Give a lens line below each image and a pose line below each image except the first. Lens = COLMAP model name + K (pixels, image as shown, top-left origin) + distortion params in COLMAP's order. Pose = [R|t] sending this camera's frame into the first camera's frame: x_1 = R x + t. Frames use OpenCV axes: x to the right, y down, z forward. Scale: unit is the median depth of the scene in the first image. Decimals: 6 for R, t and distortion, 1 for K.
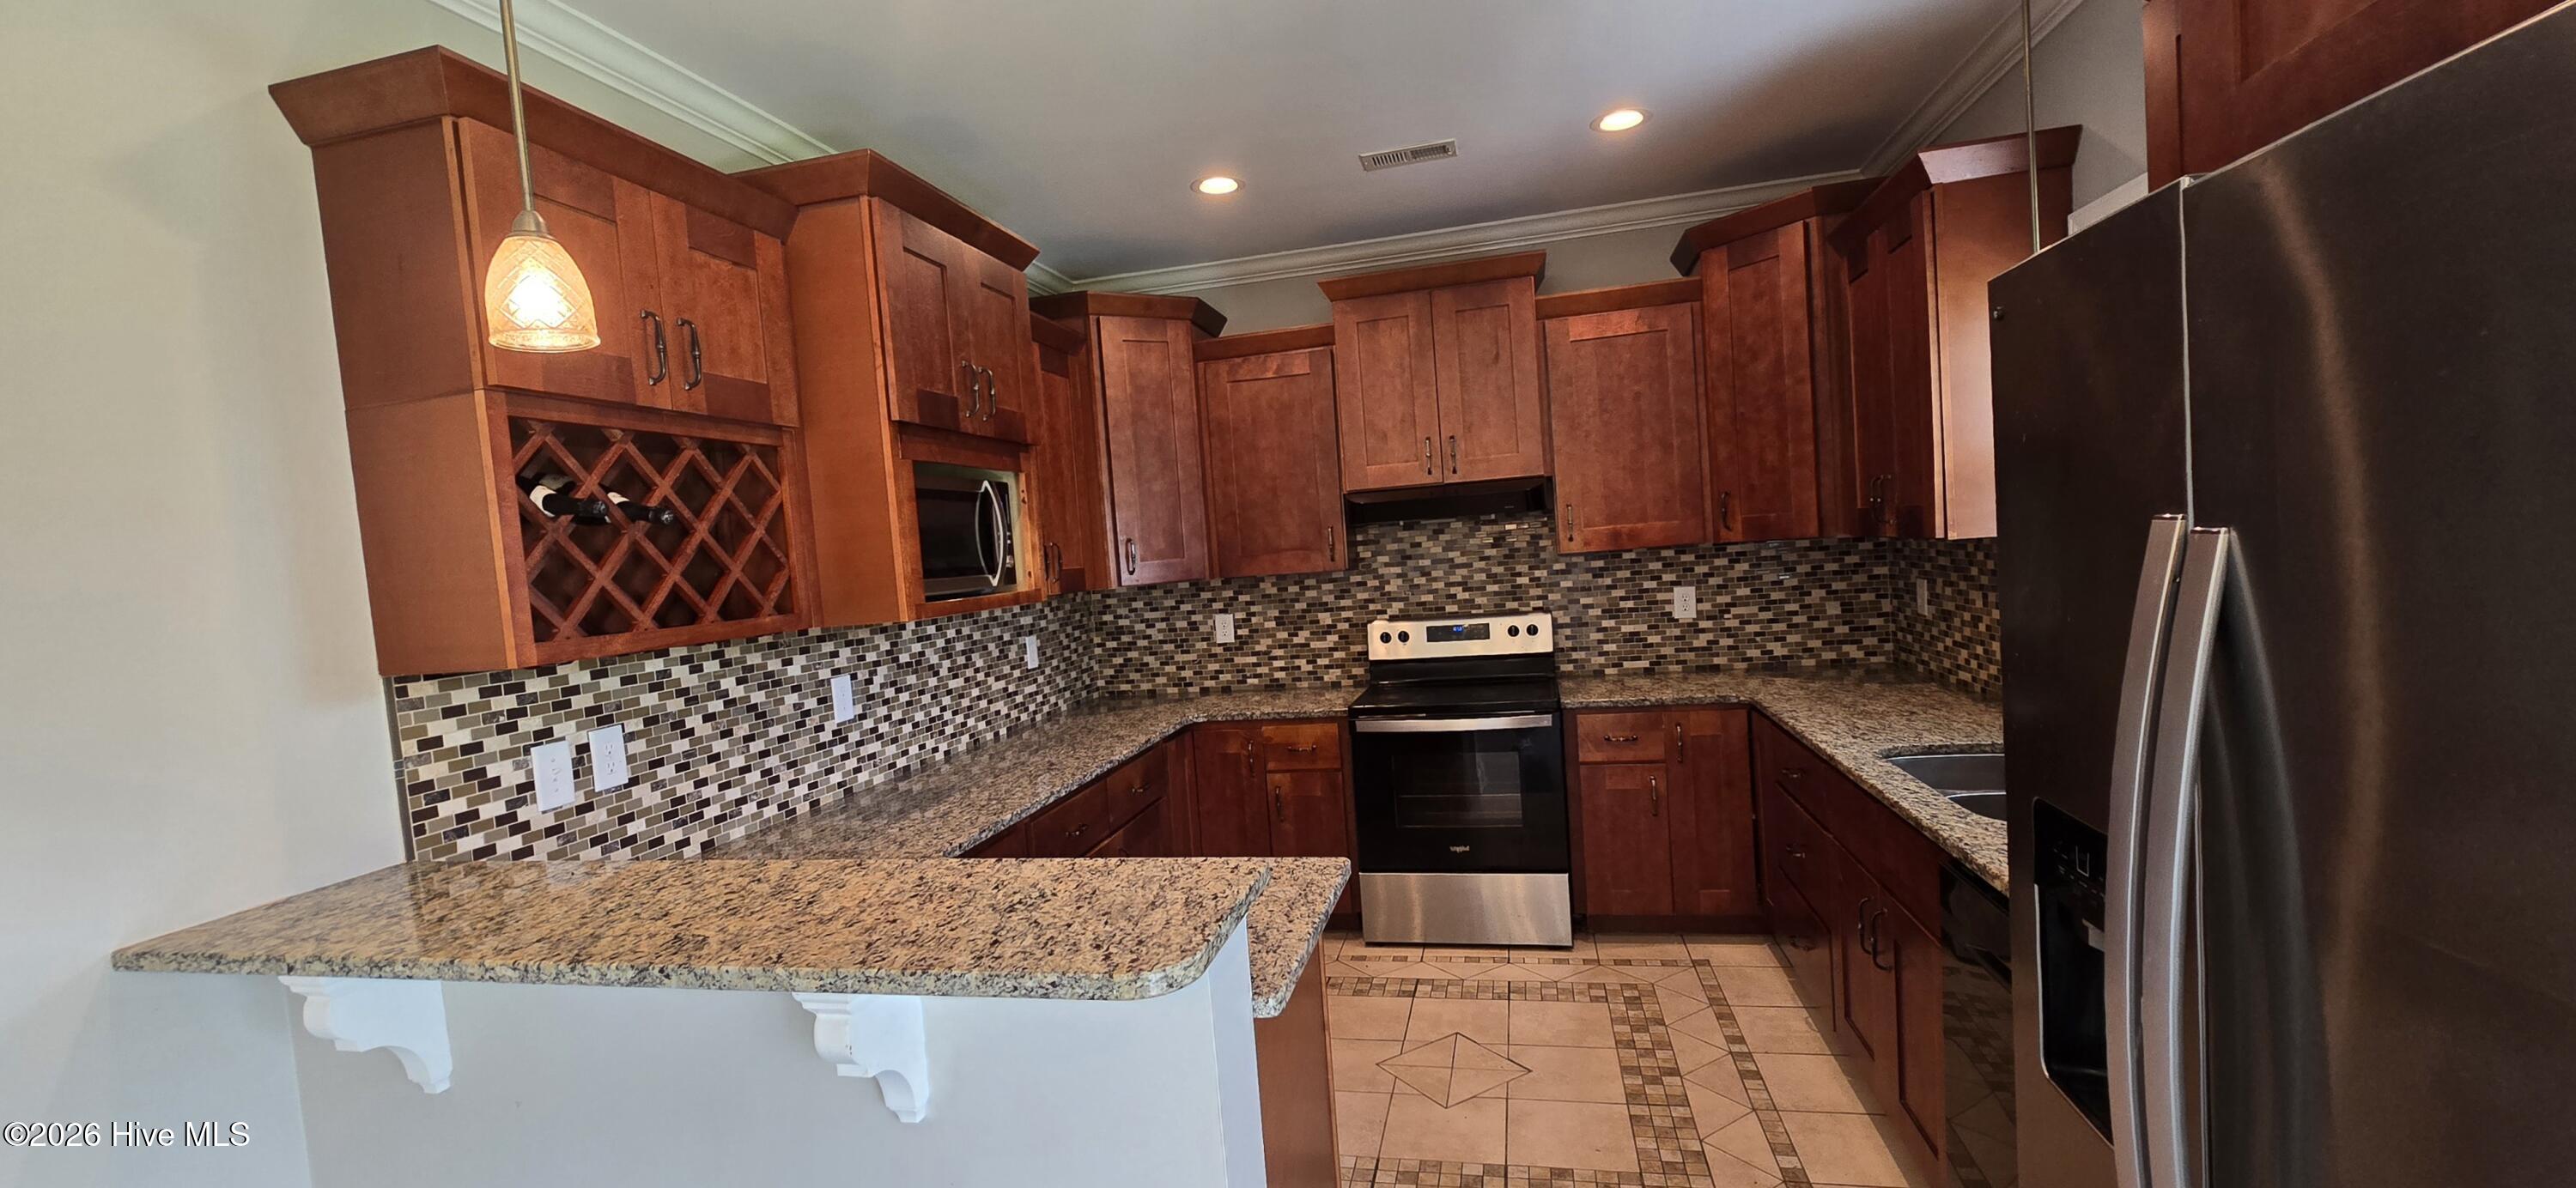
lens RADIAL K [[1053.8, 0, 1282.9], [0, 1053.8, 604.8], [0, 0, 1]] dist [0.000505, 0.000511]
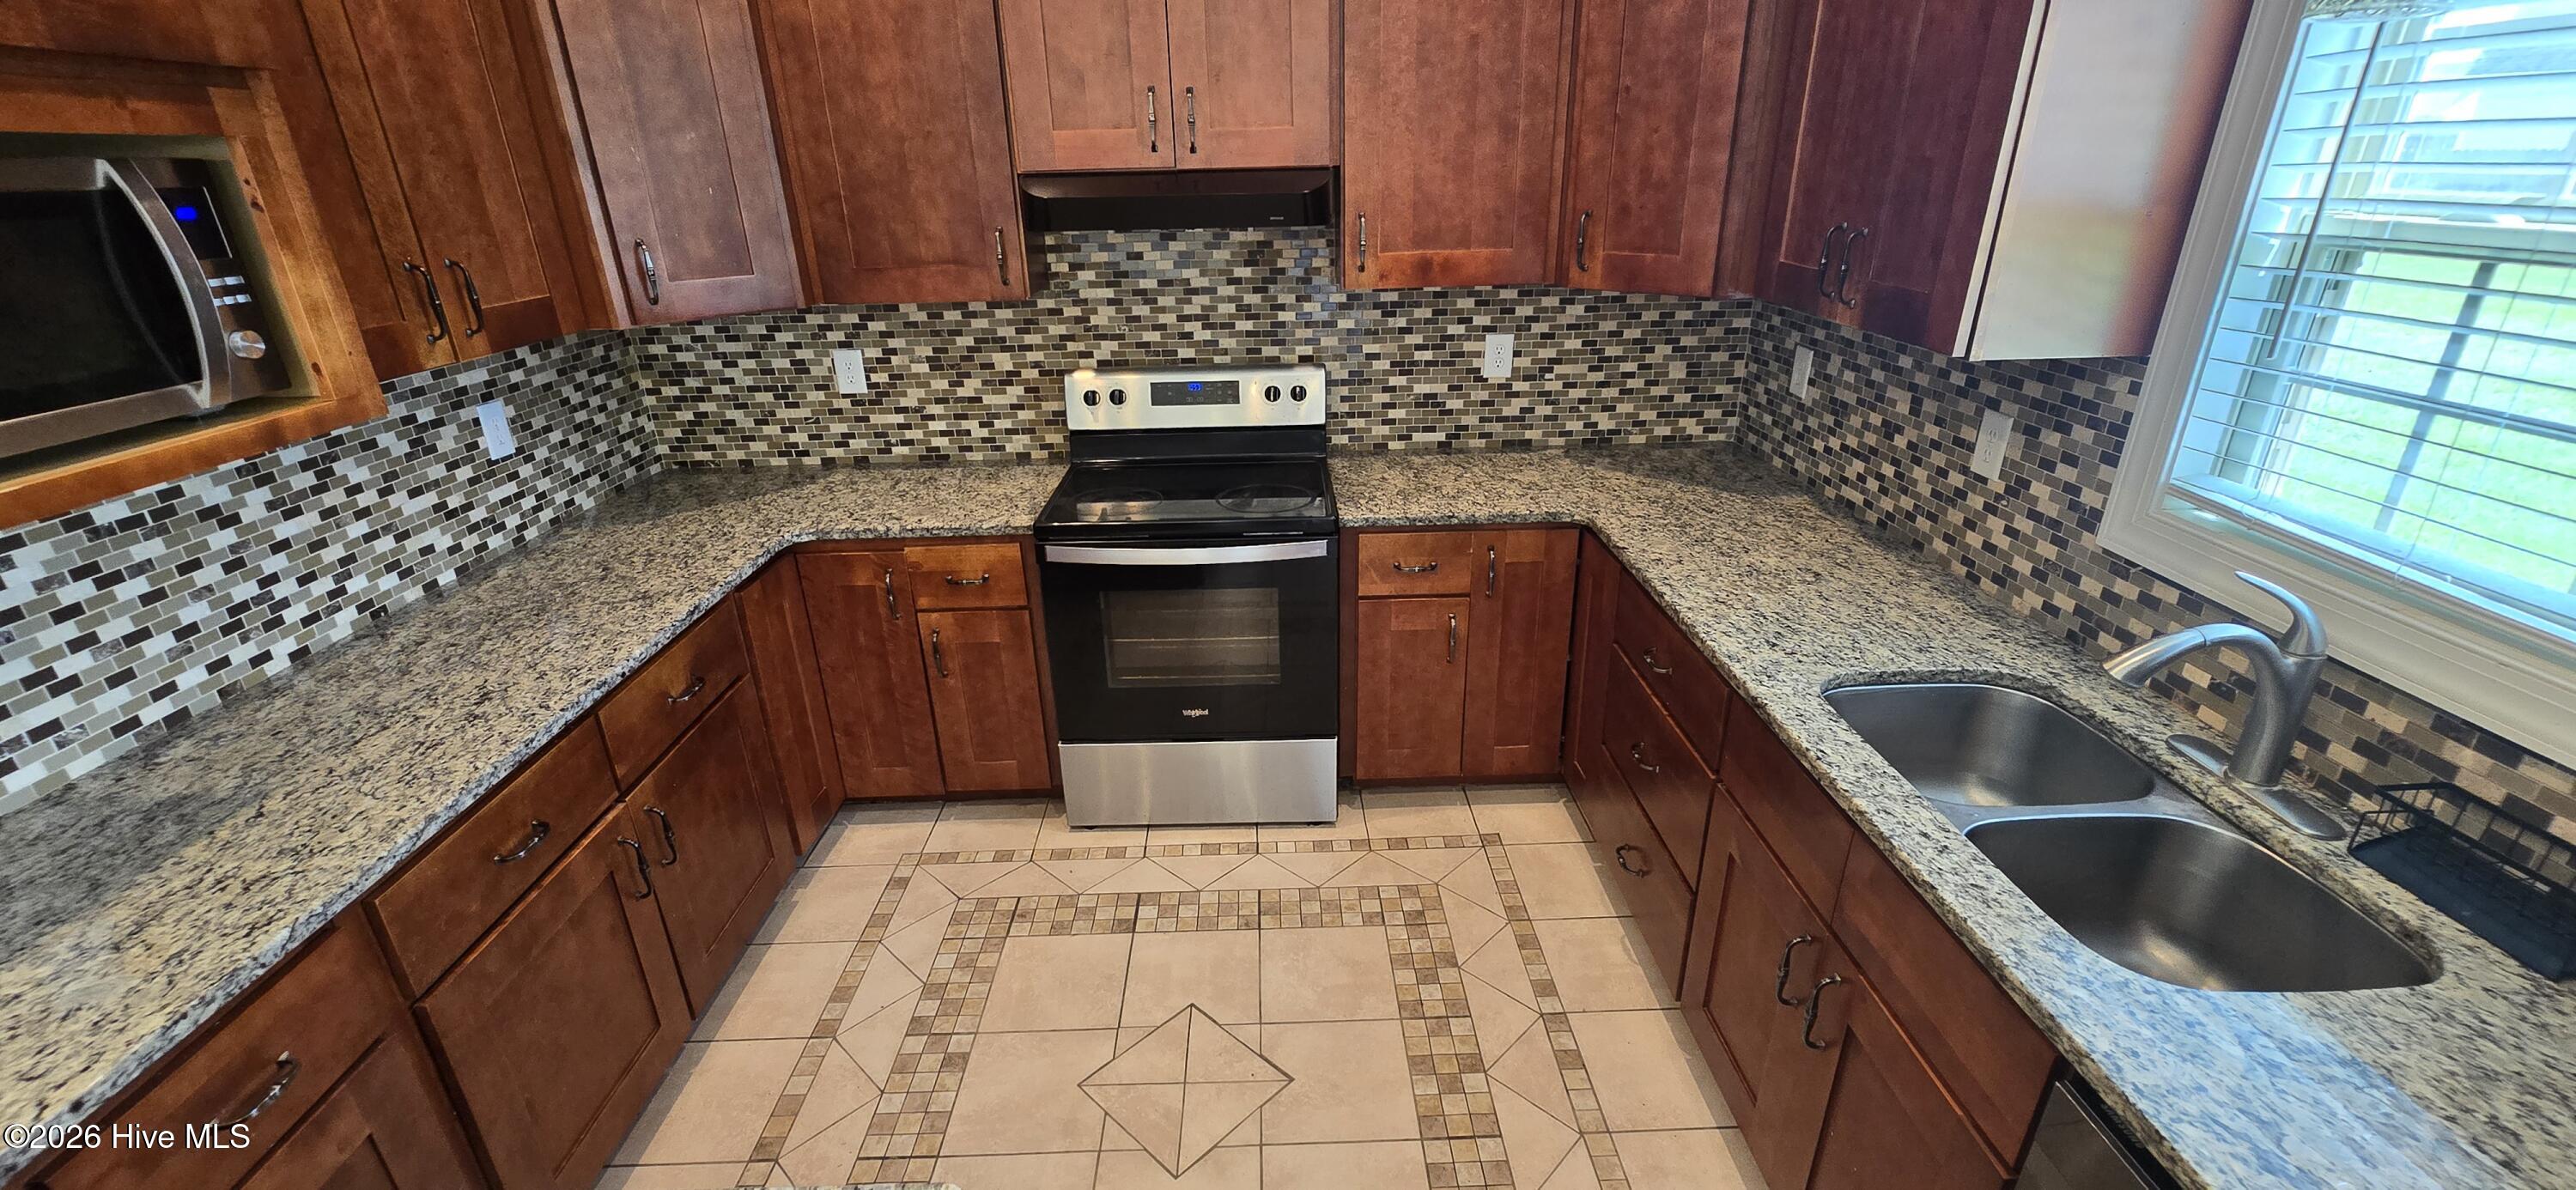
lens RADIAL K [[1054.0, 0, 1282.9], [0, 1054.0, 605.8], [0, 0, 1]] dist [0.000505, 0.000511]
pose [[0.968785, -0.045908, 0.243614, 0.045366], [-0.037103, 0.944784, 0.325588, -0.071813], [-0.245110, -0.324464, 0.913589, 0.301027]]
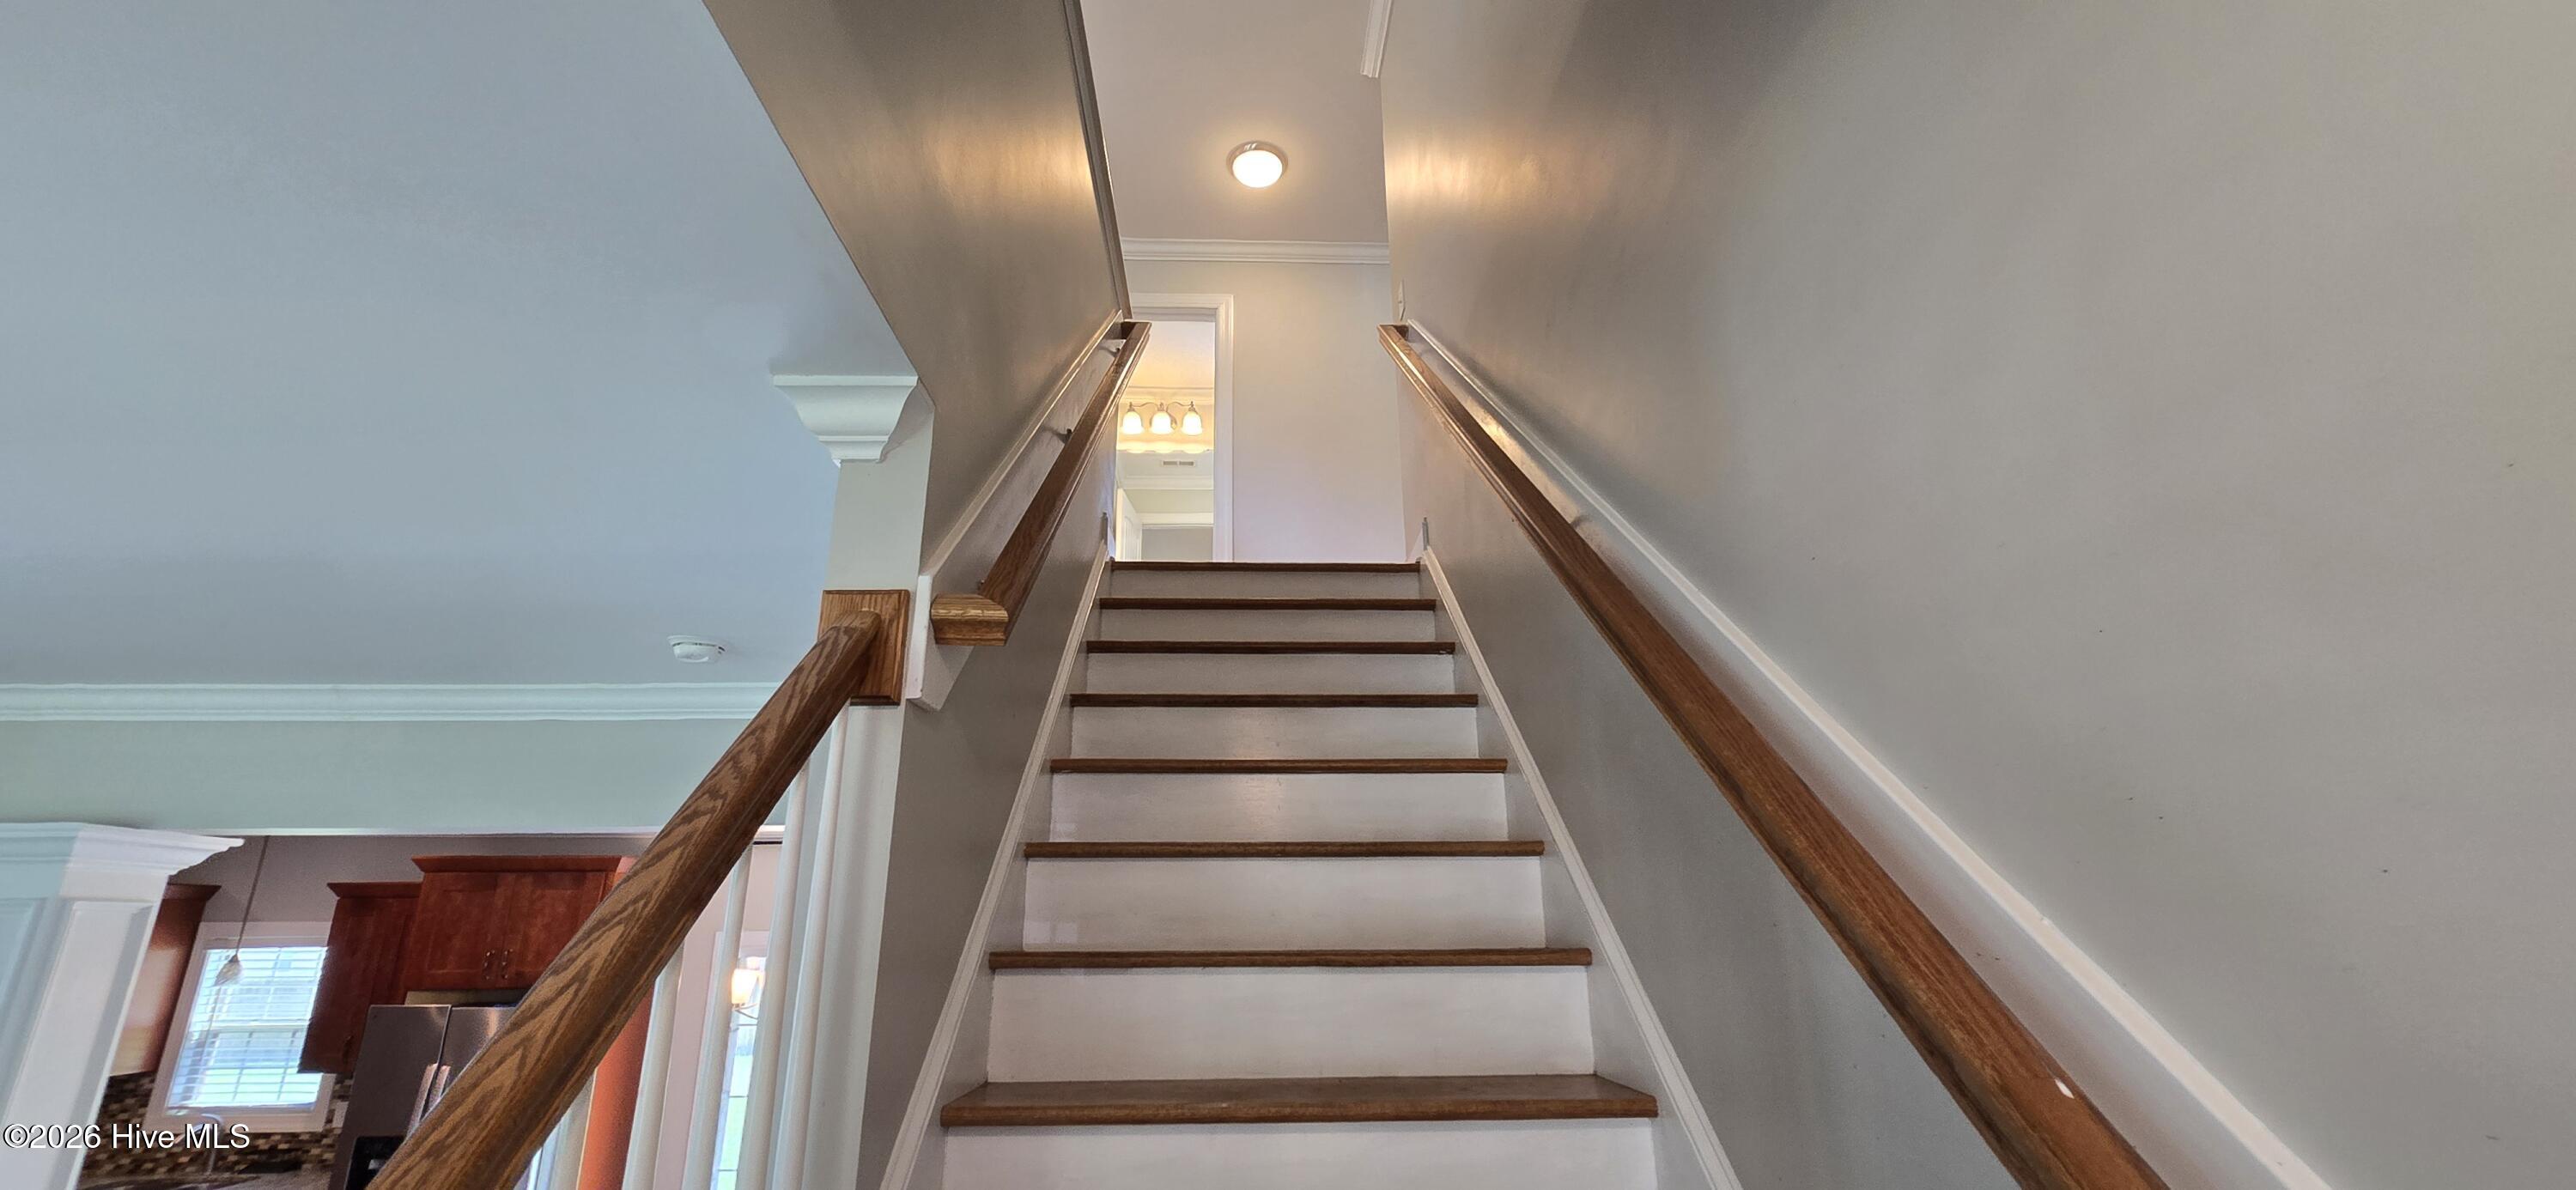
lens RADIAL K [[1054.0, 0, 1282.9], [0, 1054.0, 605.8], [0, 0, 1]] dist [0.000505, 0.000511]
pose [[-0.250862, 0.361652, 0.897929, -1.333173], [0.081298, 0.932184, -0.352736, -0.003002], [-0.964603, -0.015488, -0.263252, -0.413387]]
